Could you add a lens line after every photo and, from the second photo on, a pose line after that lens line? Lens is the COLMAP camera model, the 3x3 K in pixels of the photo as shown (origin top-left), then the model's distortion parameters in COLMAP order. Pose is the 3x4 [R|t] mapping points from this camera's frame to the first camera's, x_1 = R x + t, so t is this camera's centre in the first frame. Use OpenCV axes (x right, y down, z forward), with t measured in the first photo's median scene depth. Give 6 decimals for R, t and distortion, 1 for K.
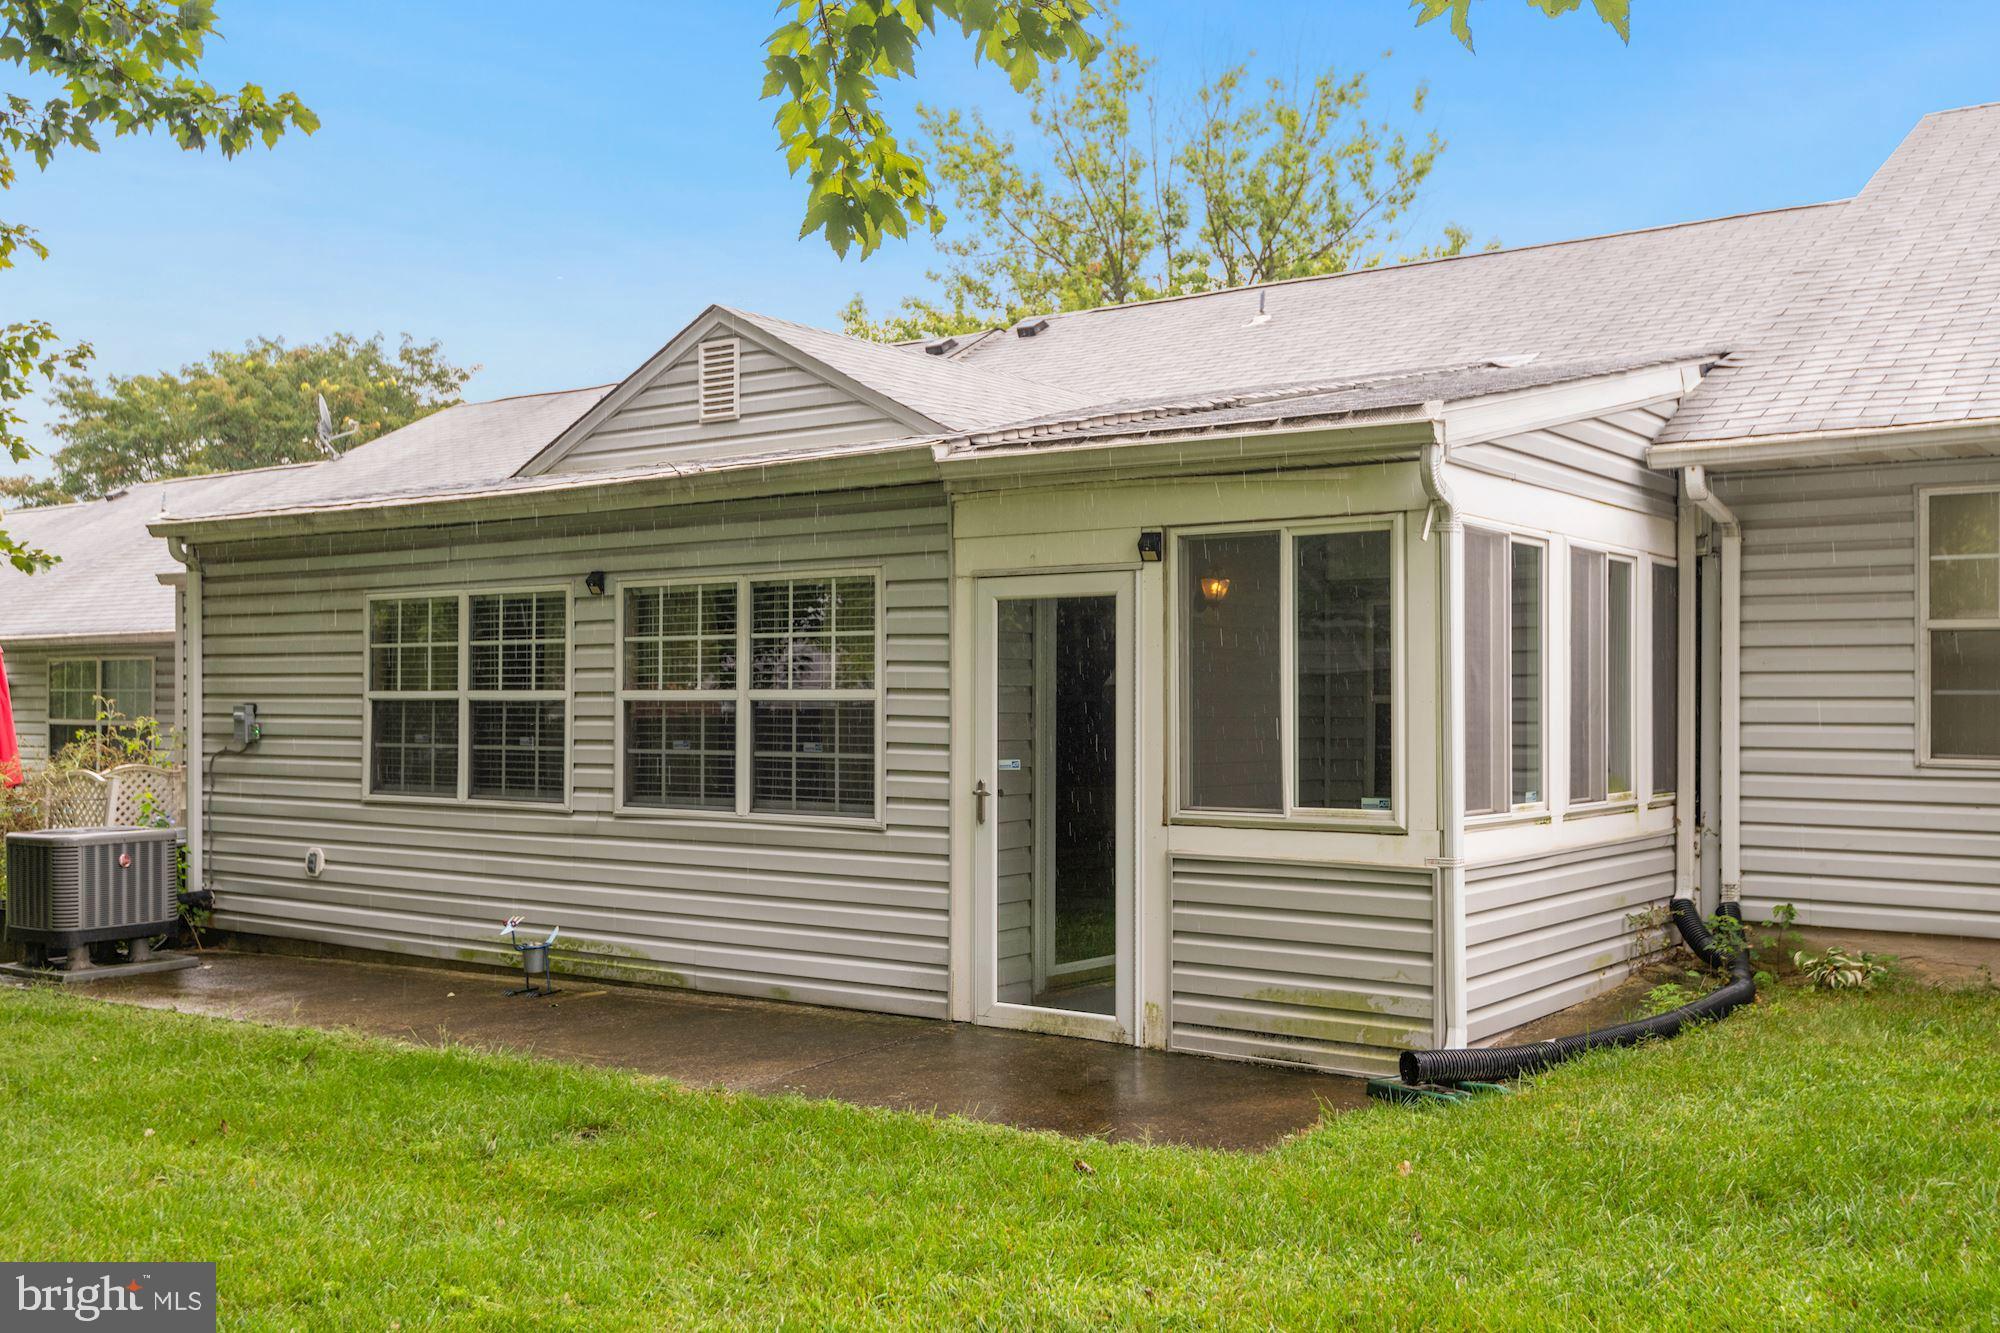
lens RADIAL K [[1922.3, 0, 999.4], [0, 1922.3, 637.0], [0, 0, 1]] dist [0.001172, 0.007751]
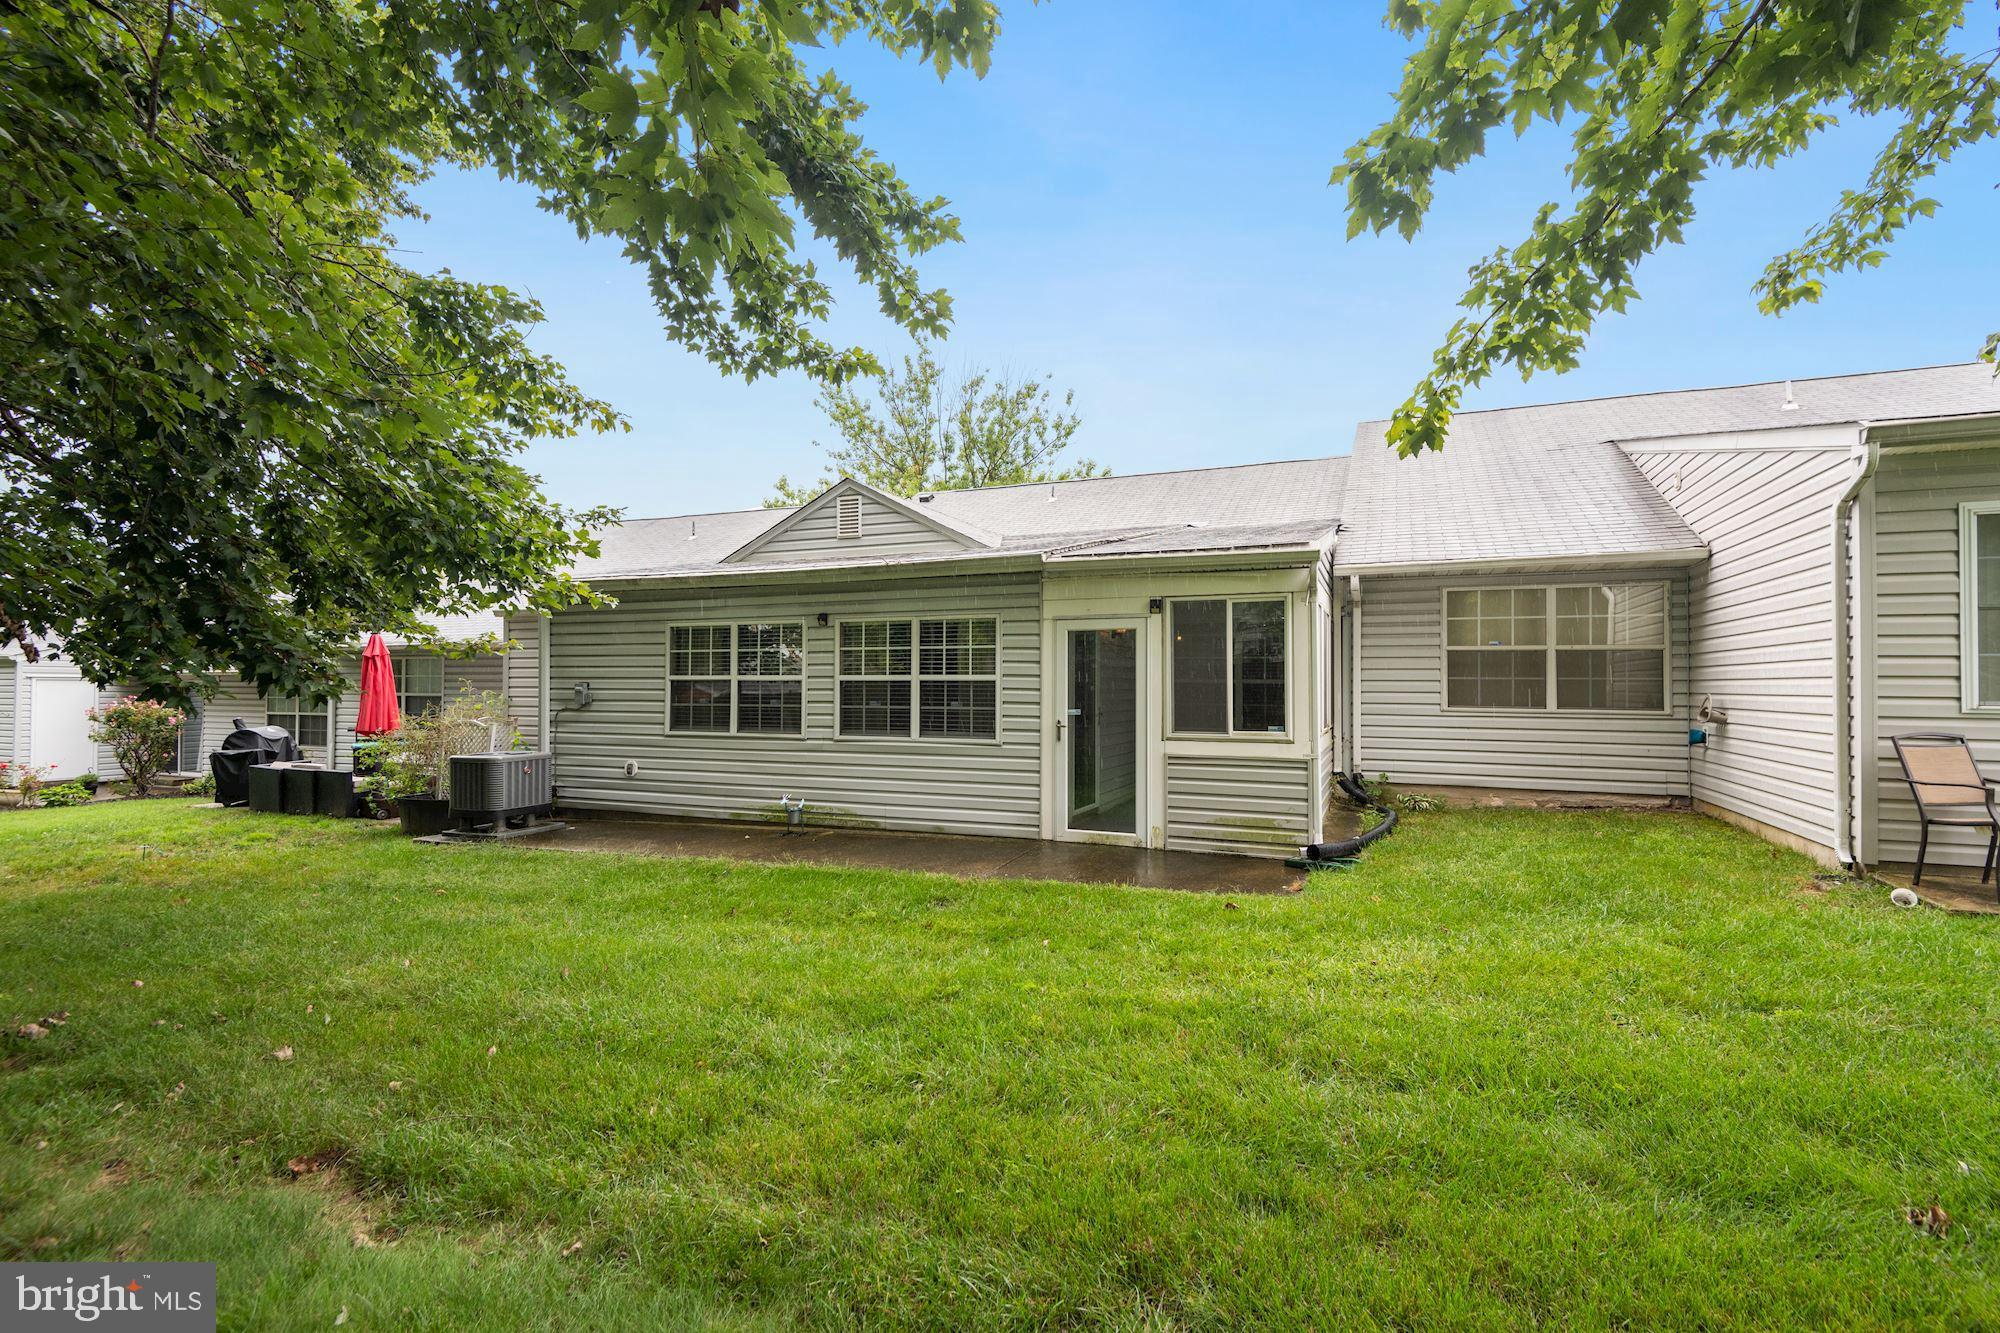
lens RADIAL K [[932.1, 0, 1010.3], [0, 932.1, 645.6], [0, 0, 1]] dist [0.038178, -0.025615]
pose [[0.970134, 0.011196, 0.242312, -0.270005], [-0.009450, 0.999920, -0.008368, 0.004428], [-0.242386, 0.005829, 0.970162, 0.052104]]
